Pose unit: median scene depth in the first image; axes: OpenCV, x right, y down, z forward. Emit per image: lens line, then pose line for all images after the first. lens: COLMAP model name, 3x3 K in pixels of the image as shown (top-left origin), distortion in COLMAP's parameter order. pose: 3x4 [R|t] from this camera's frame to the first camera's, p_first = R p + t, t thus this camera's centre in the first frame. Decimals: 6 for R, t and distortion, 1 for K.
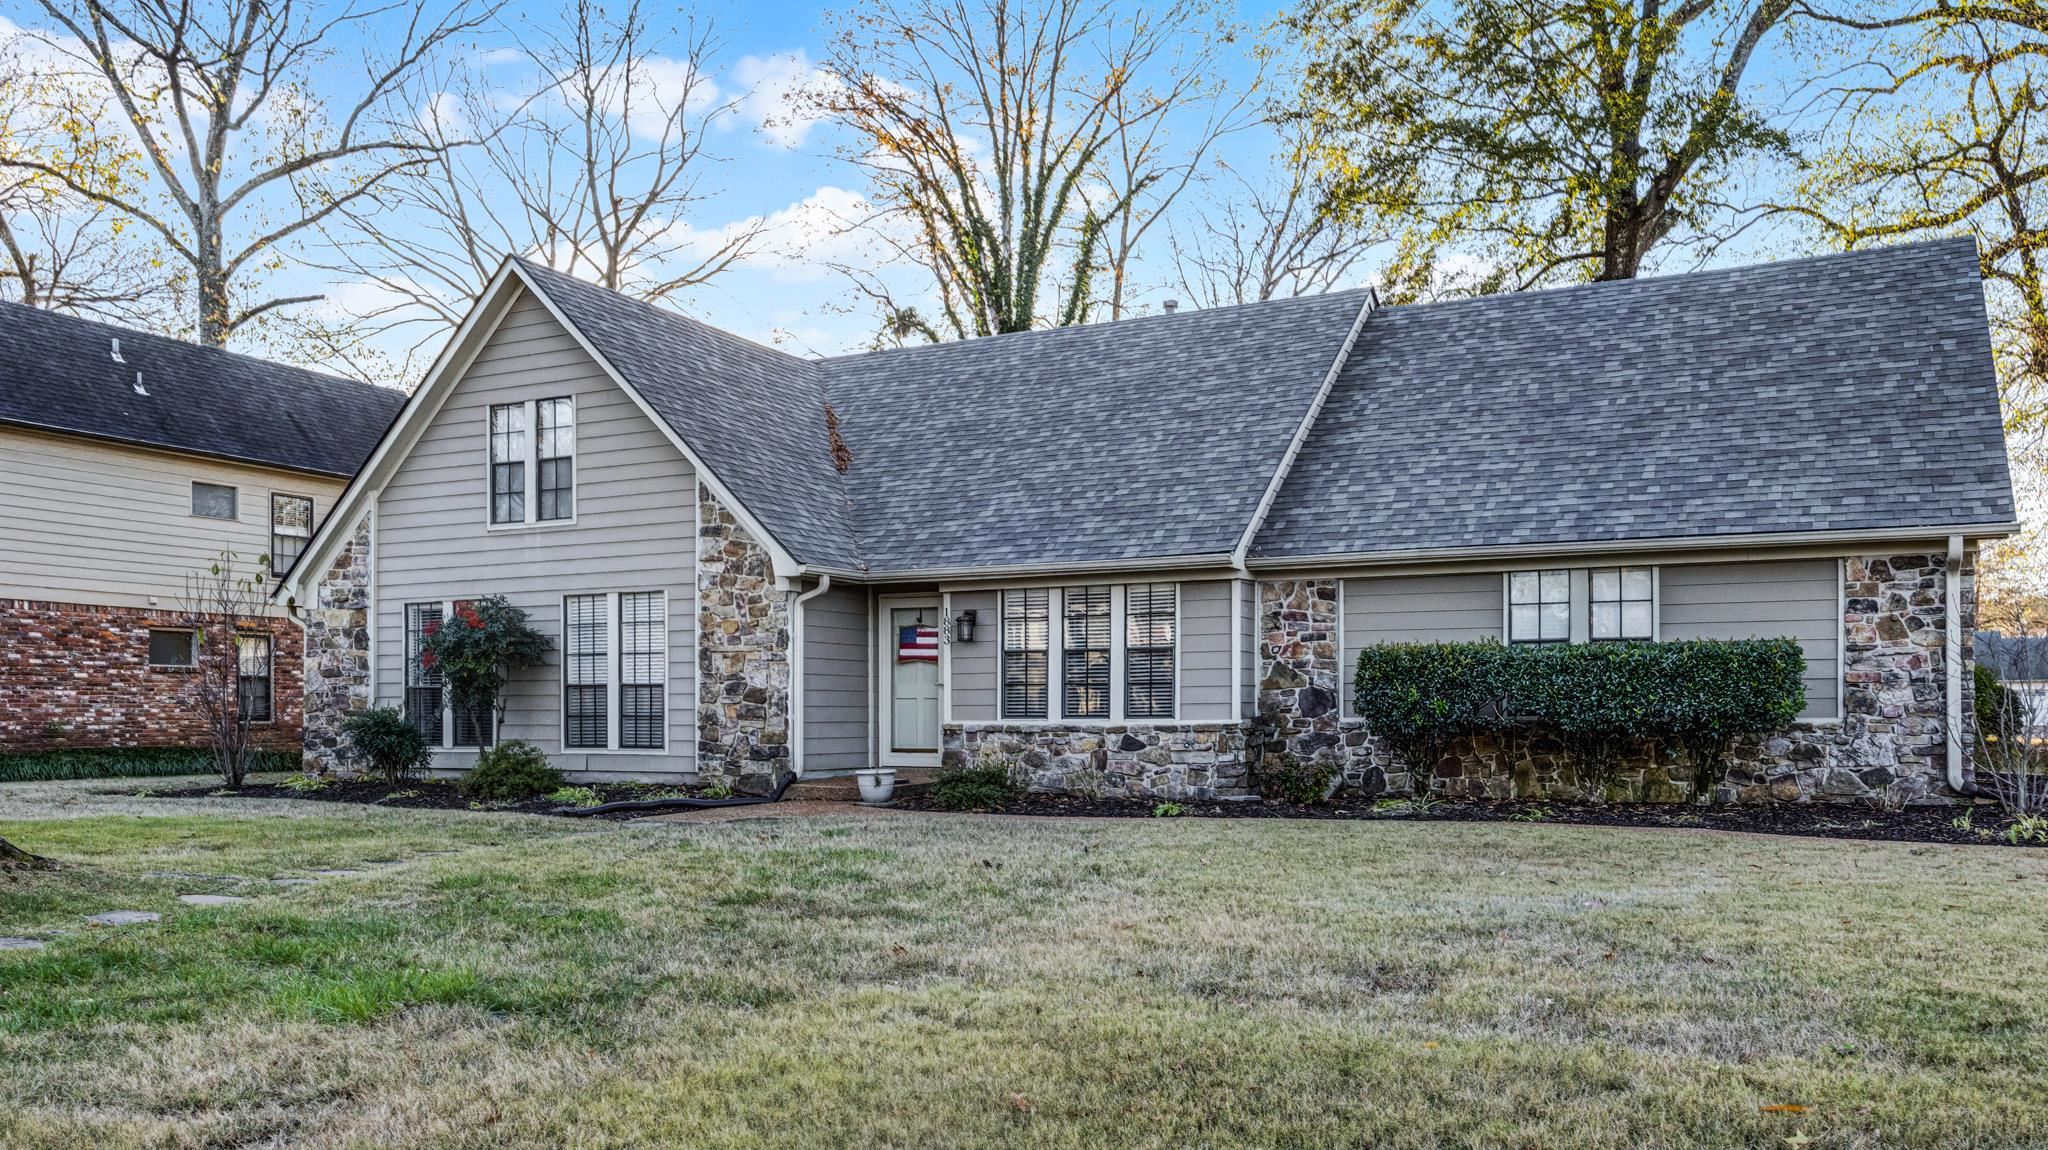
lens RADIAL K [[1578.7, 0, 1018.3], [0, 1578.7, 708.4], [0, 0, 1]] dist [-0.000147, -0.000829]
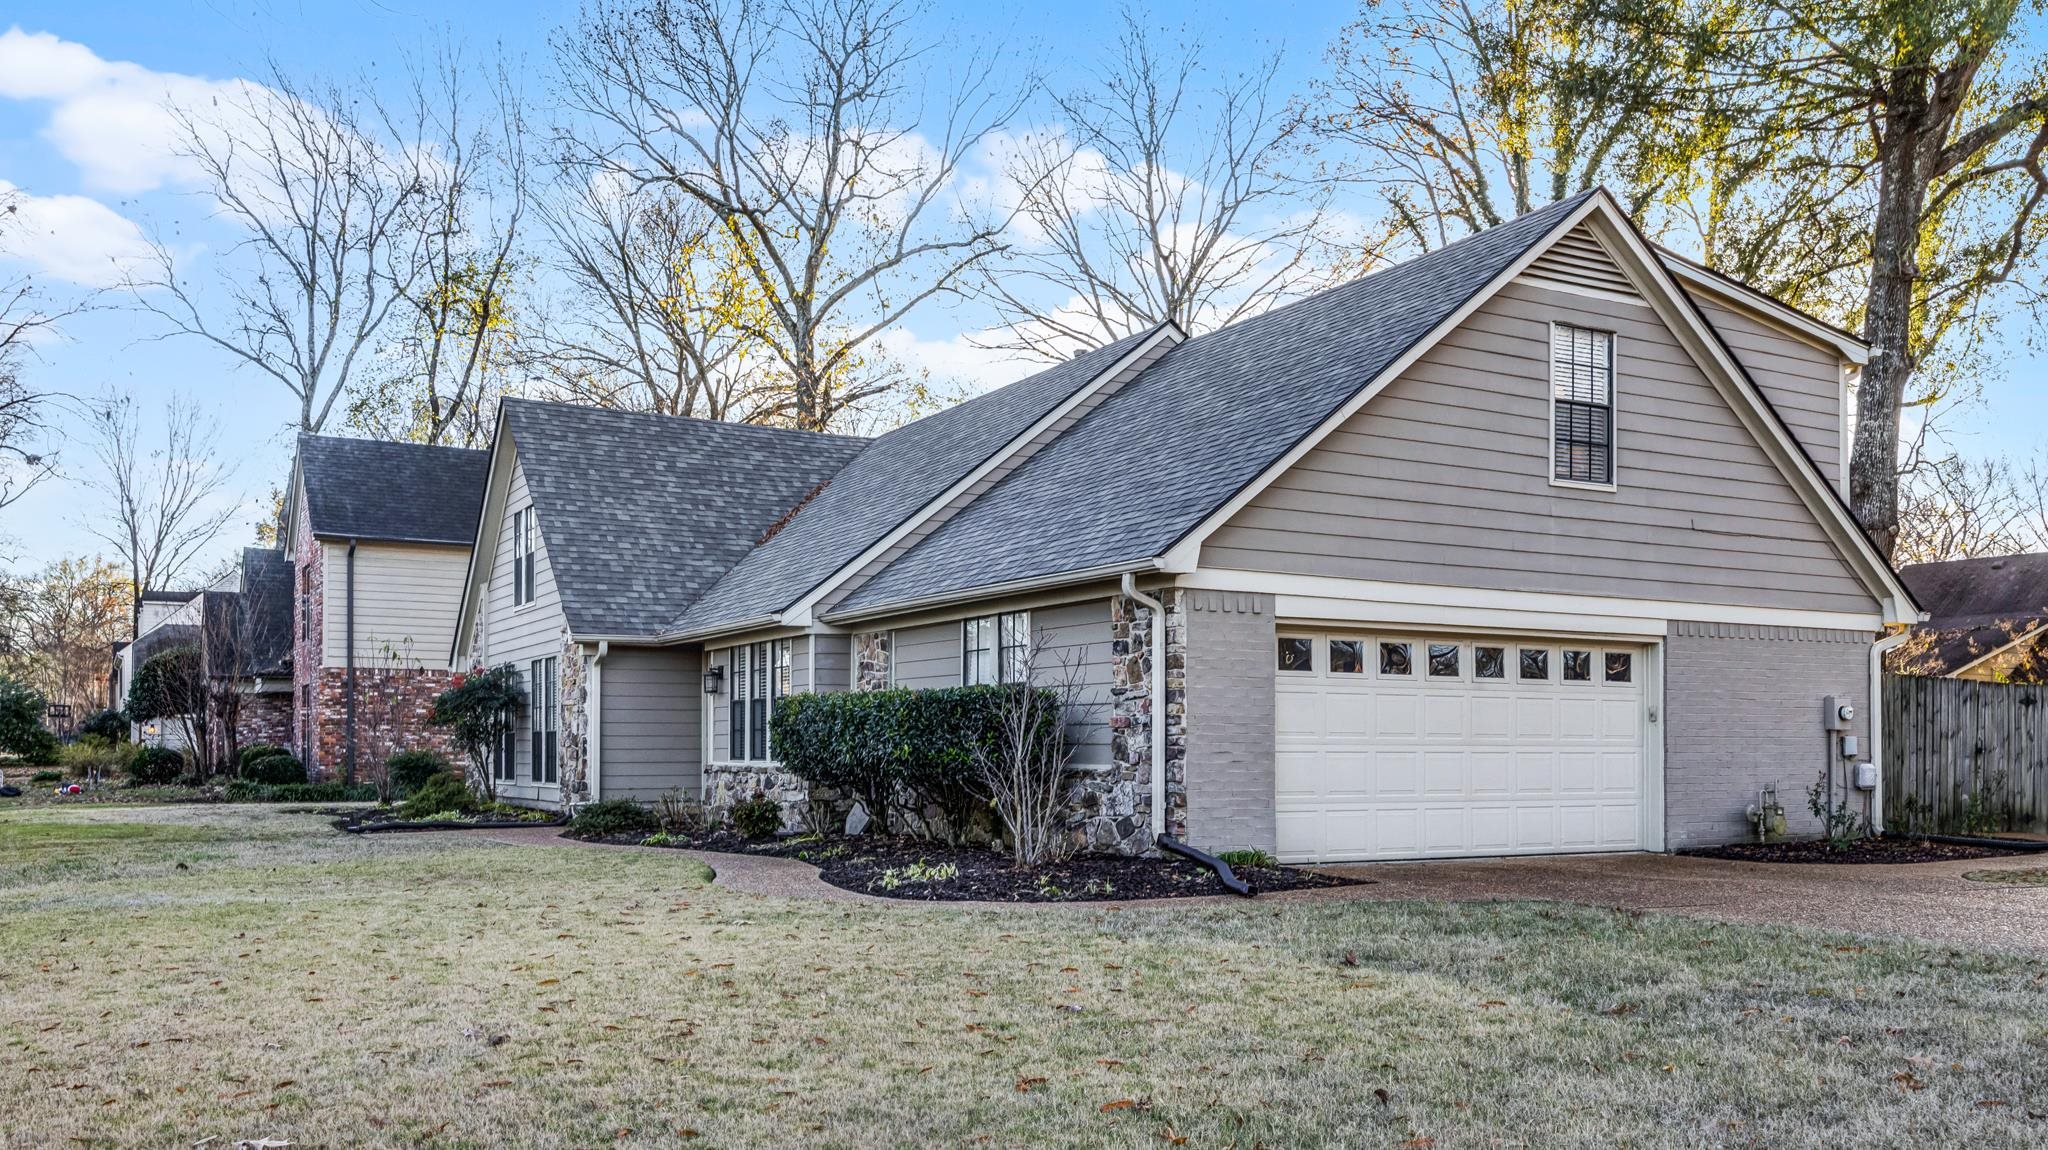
lens RADIAL K [[1667.0, 0, 1025.5], [0, 1667.0, 732.1], [0, 0, 1]] dist [0.002321, -0.006050]
pose [[0.840022, -0.004350, -0.542536, 1.021129], [0.001194, 0.999980, -0.006168, -0.007373], [0.542552, 0.004534, 0.840010, 0.119937]]
